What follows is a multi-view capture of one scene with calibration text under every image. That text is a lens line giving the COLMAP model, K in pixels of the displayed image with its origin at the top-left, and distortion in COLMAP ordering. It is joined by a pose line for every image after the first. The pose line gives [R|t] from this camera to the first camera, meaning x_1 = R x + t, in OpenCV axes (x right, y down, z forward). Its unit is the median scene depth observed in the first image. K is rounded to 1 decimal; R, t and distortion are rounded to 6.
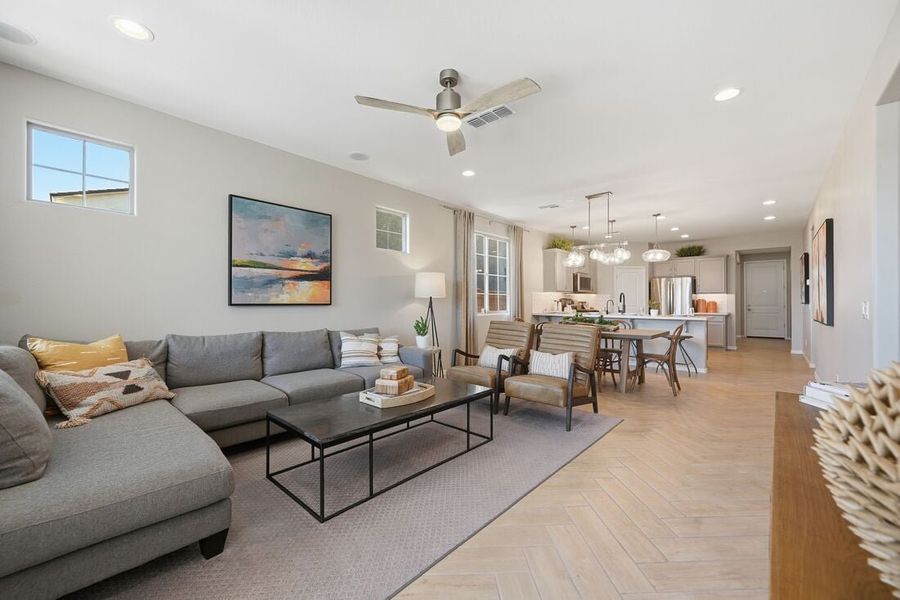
lens RADIAL K [[353.9, 0, 453.7], [0, 353.9, 300.6], [0, 0, 1]] dist [-0.002701, 0.000286]
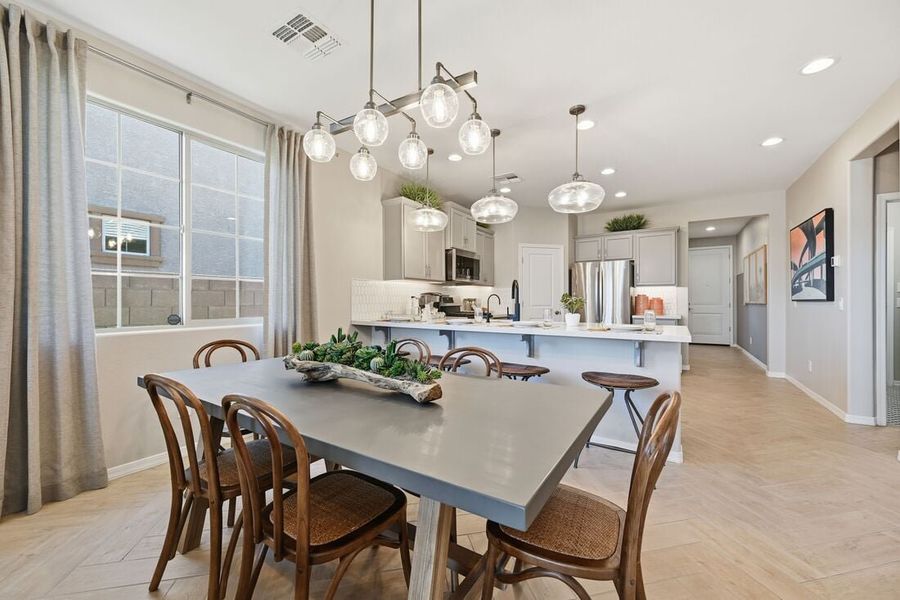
lens RADIAL K [[353.9, 0, 451.8], [0, 353.9, 301.8], [0, 0, 1]] dist [-0.002701, 0.000286]
pose [[0.985914, -0.002662, 0.167231, 0.352144], [0.001433, 0.999971, 0.007466, 0.005794], [-0.167246, -0.007121, 0.985889, 0.599454]]
